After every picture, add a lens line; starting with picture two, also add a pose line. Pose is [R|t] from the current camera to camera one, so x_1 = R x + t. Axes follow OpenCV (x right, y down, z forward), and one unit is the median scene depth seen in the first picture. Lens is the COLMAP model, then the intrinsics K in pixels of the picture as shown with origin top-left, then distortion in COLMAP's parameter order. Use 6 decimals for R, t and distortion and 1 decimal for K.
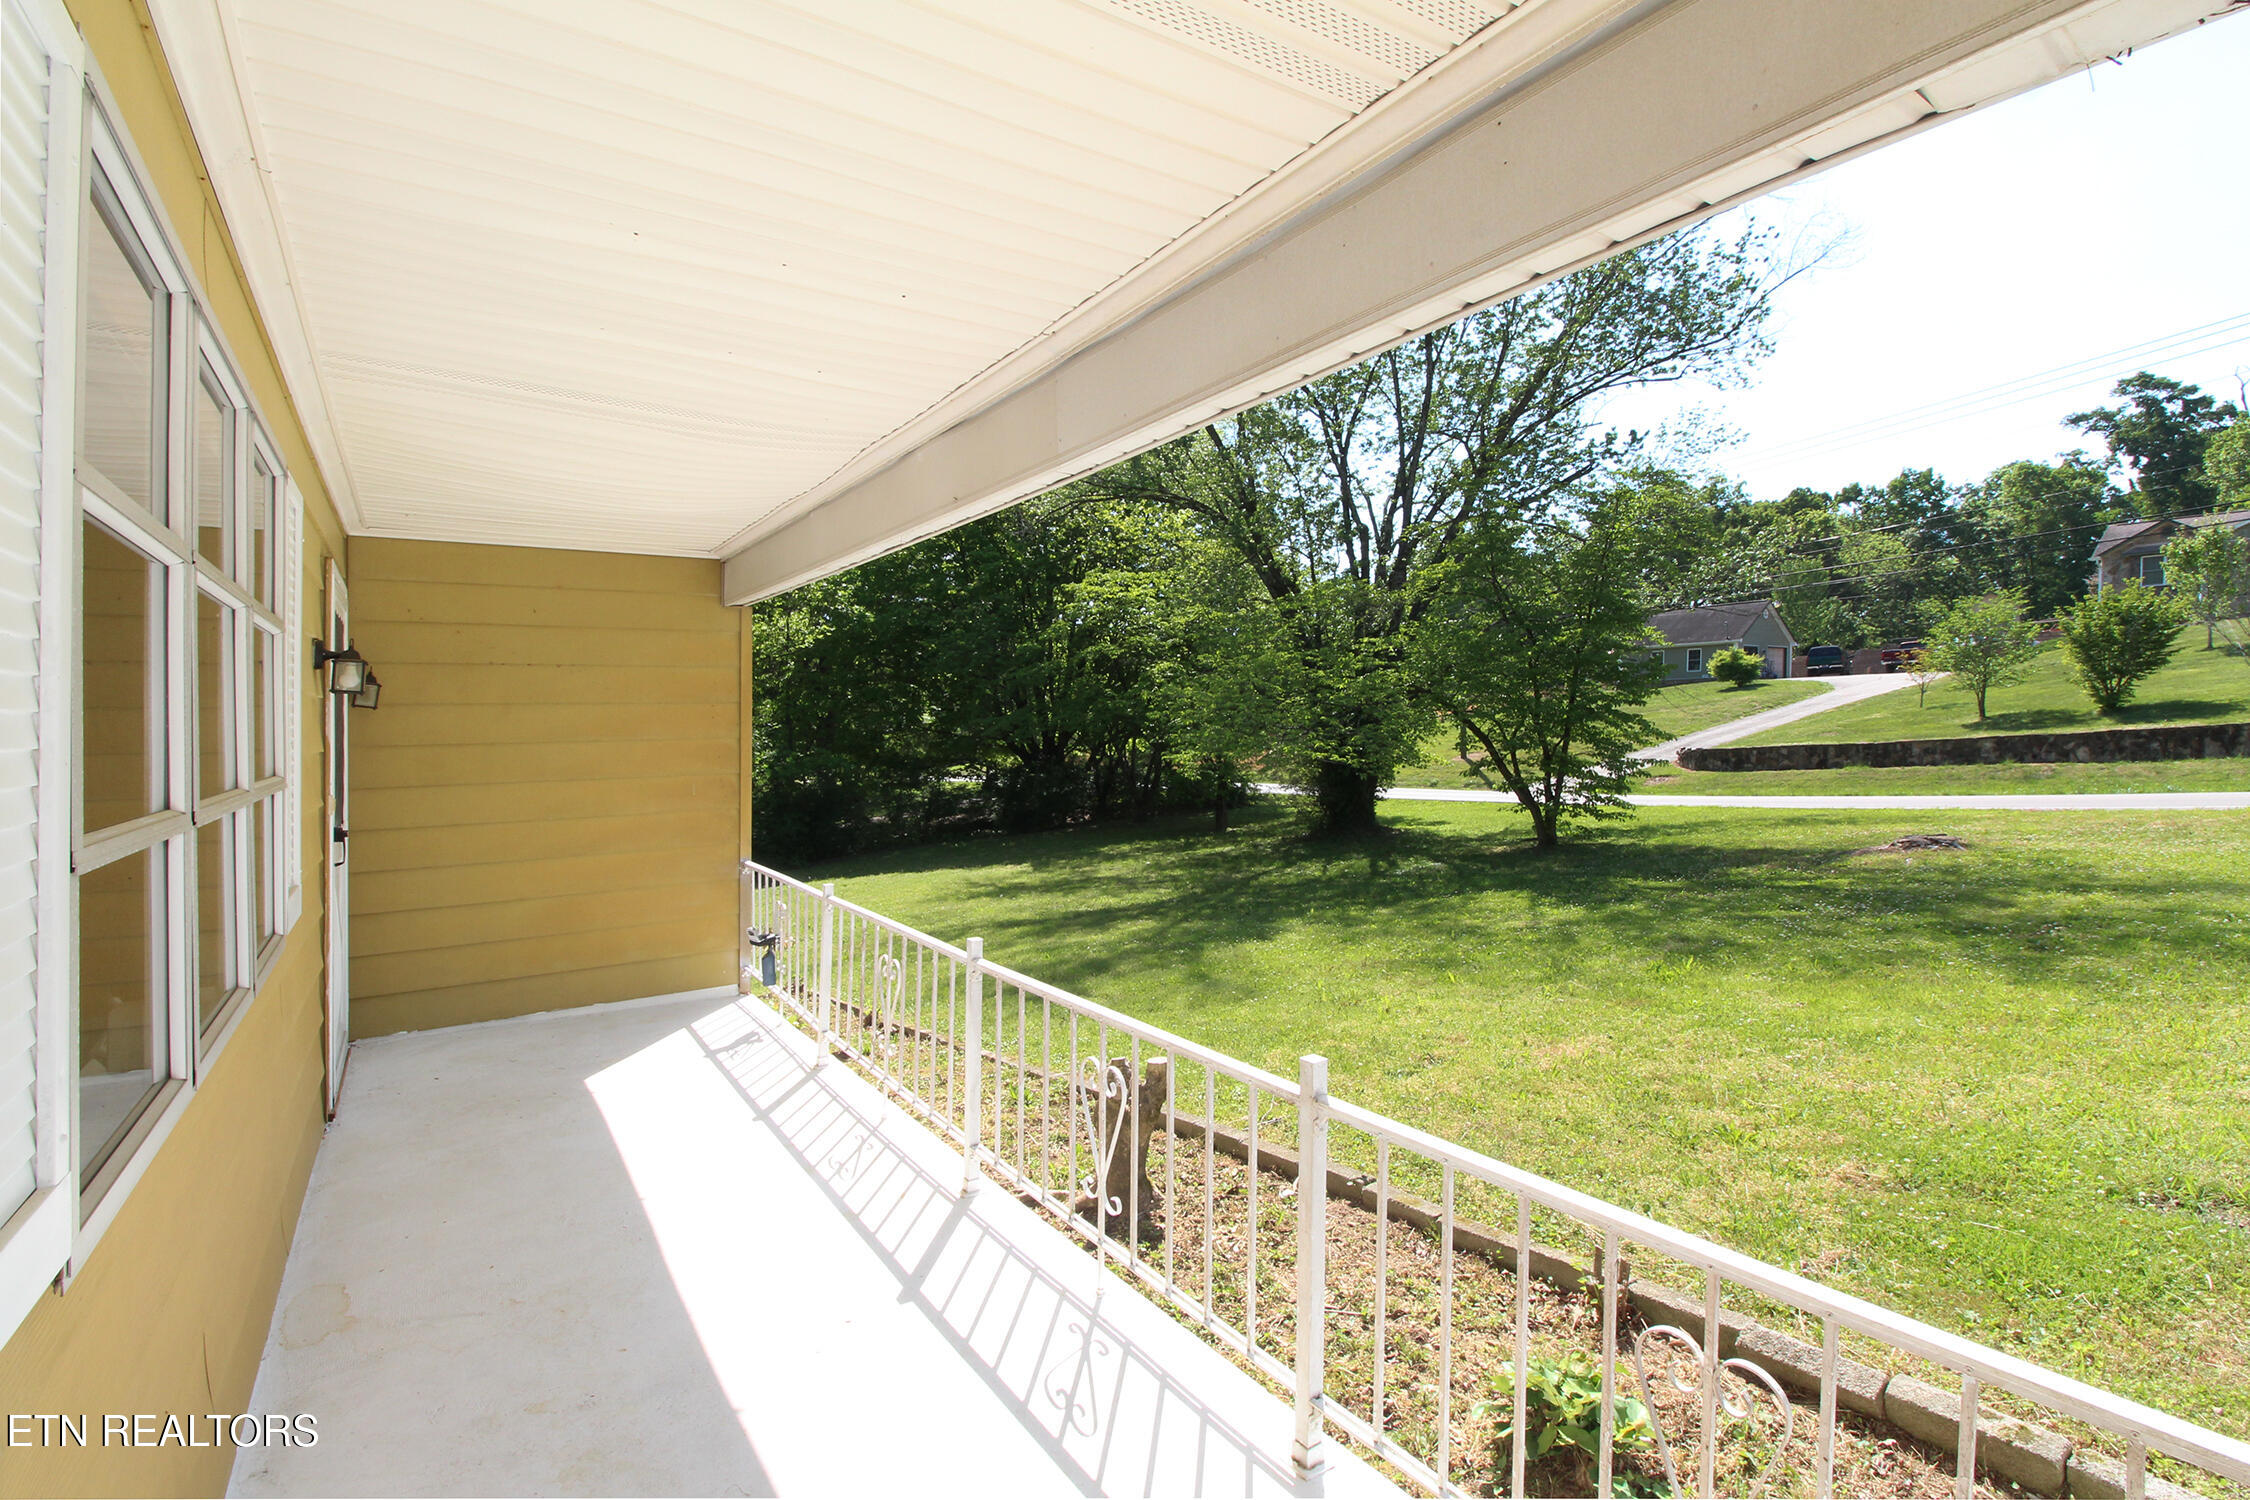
lens RADIAL K [[1101.8, 0, 1176.7], [0, 1101.8, 682.0], [0, 0, 1]] dist [-0.003061, -0.014007]
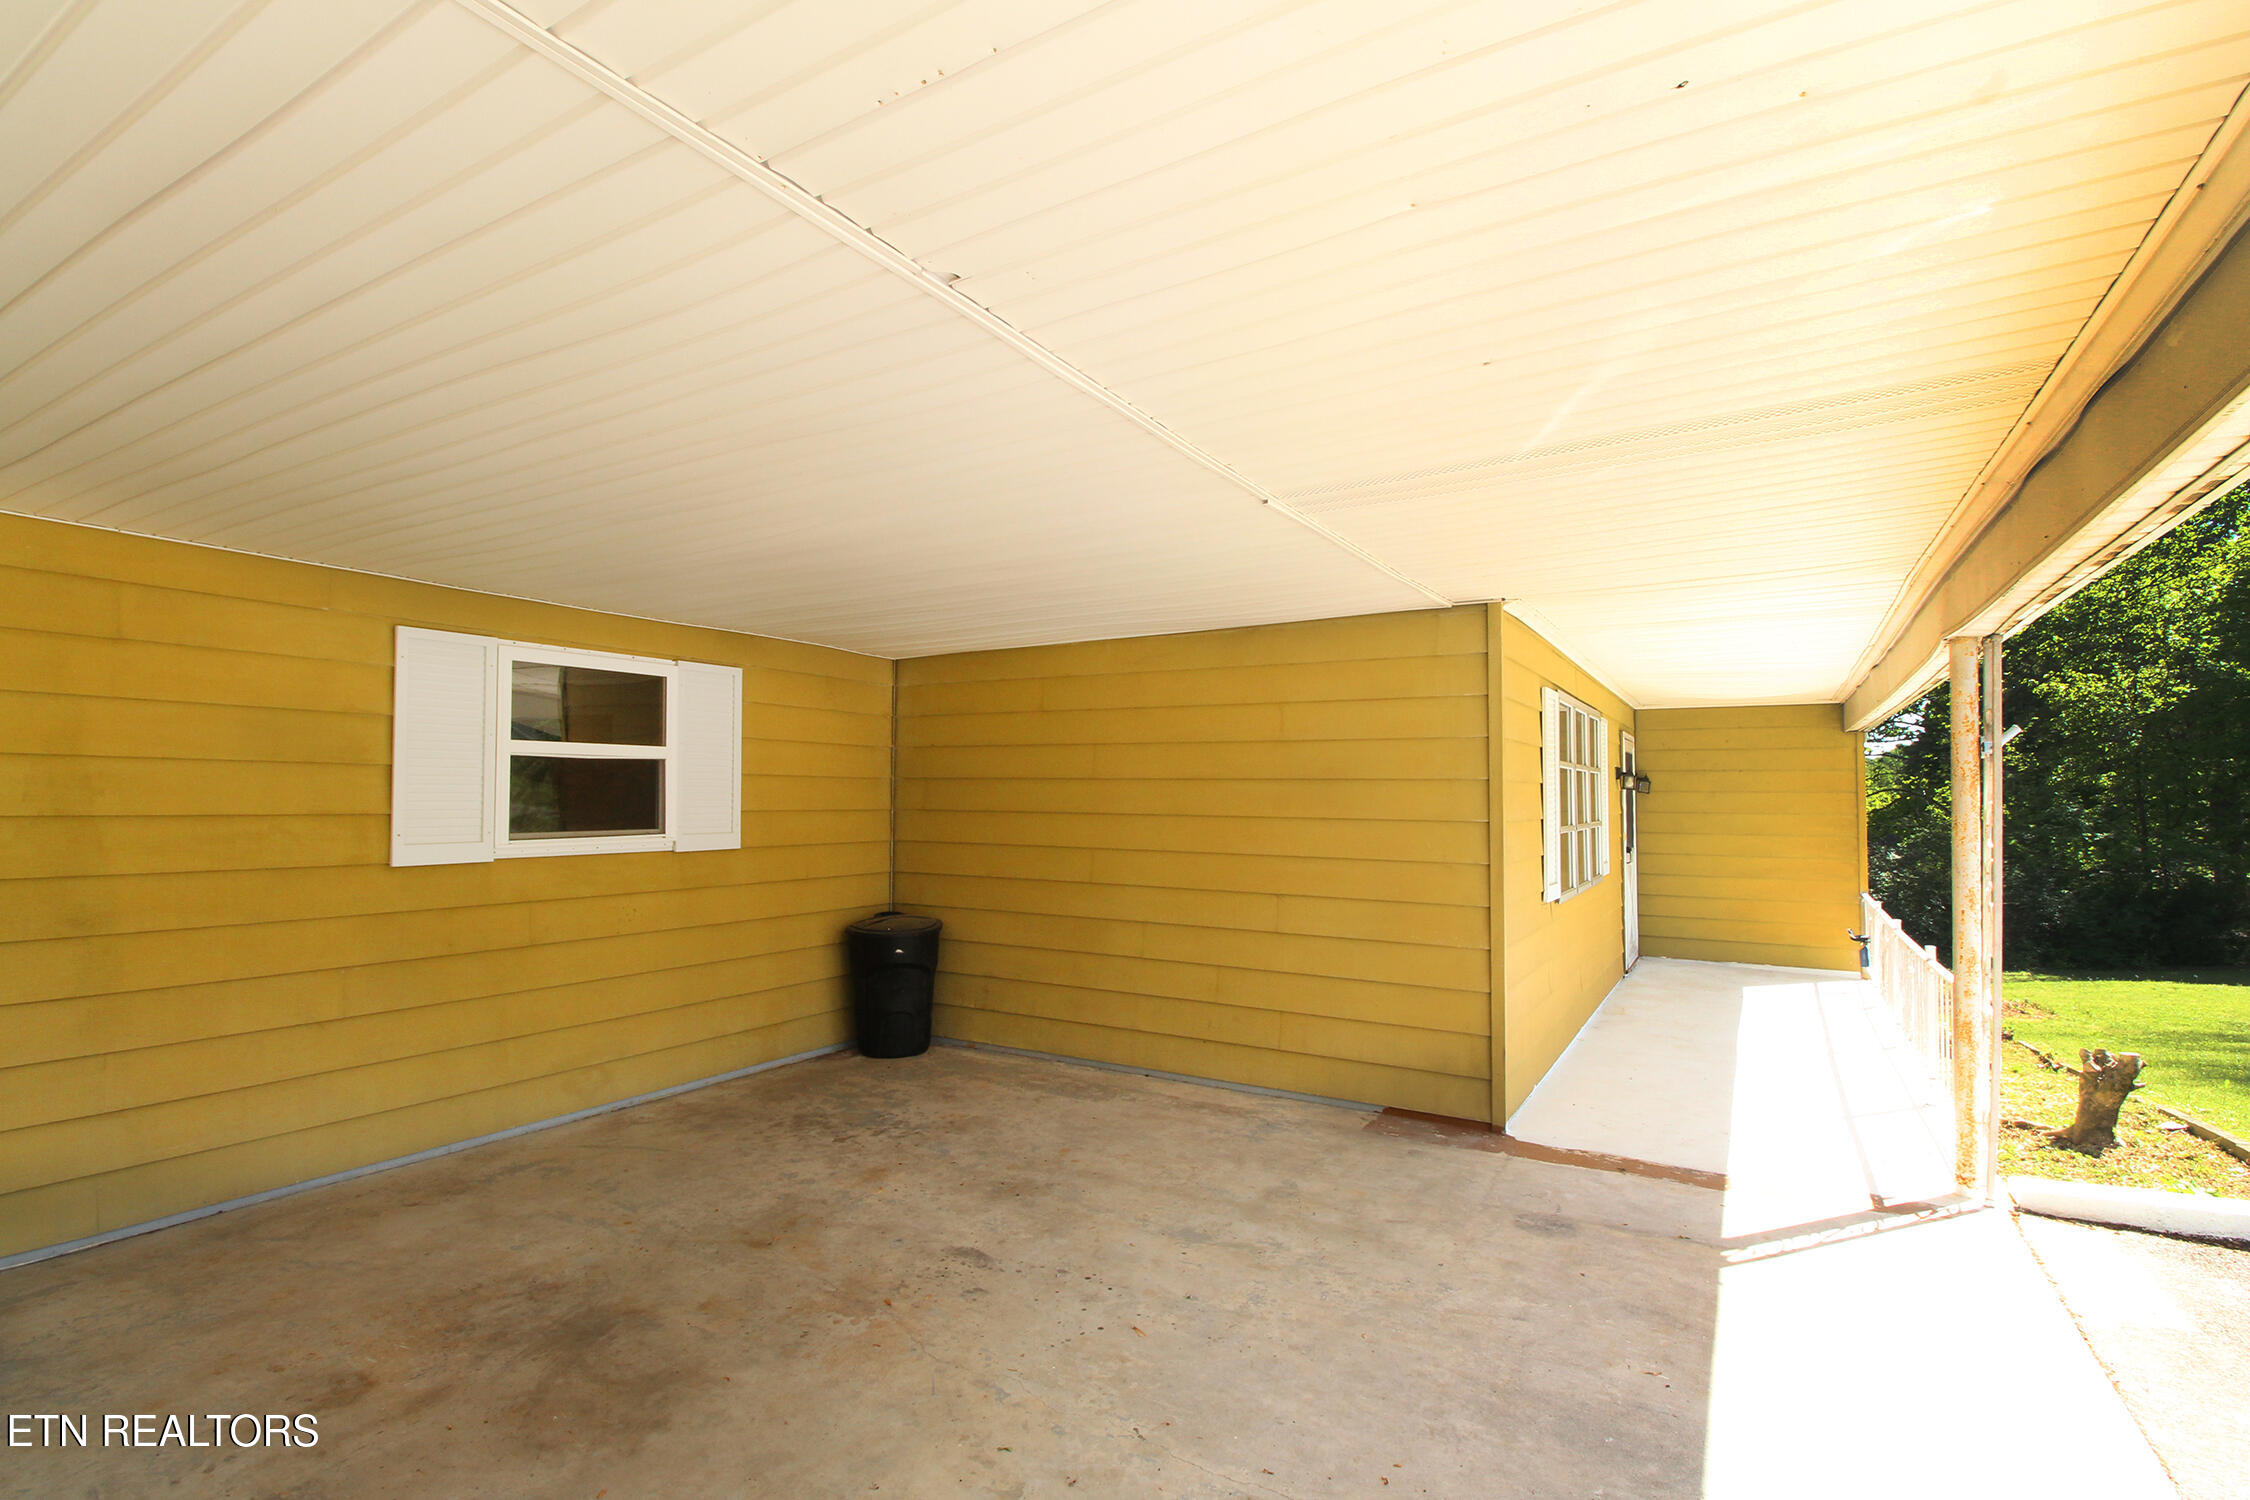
lens RADIAL K [[1060.5, 0, 1125.0], [0, 1060.5, 750.0], [0, 0, 1]] dist [-0.033624, -0.000273]
pose [[0.420225, -0.008603, -0.907379, 0.582699], [0.007864, 0.999952, -0.005838, -0.047219], [0.907386, -0.004682, 0.420272, -0.649810]]
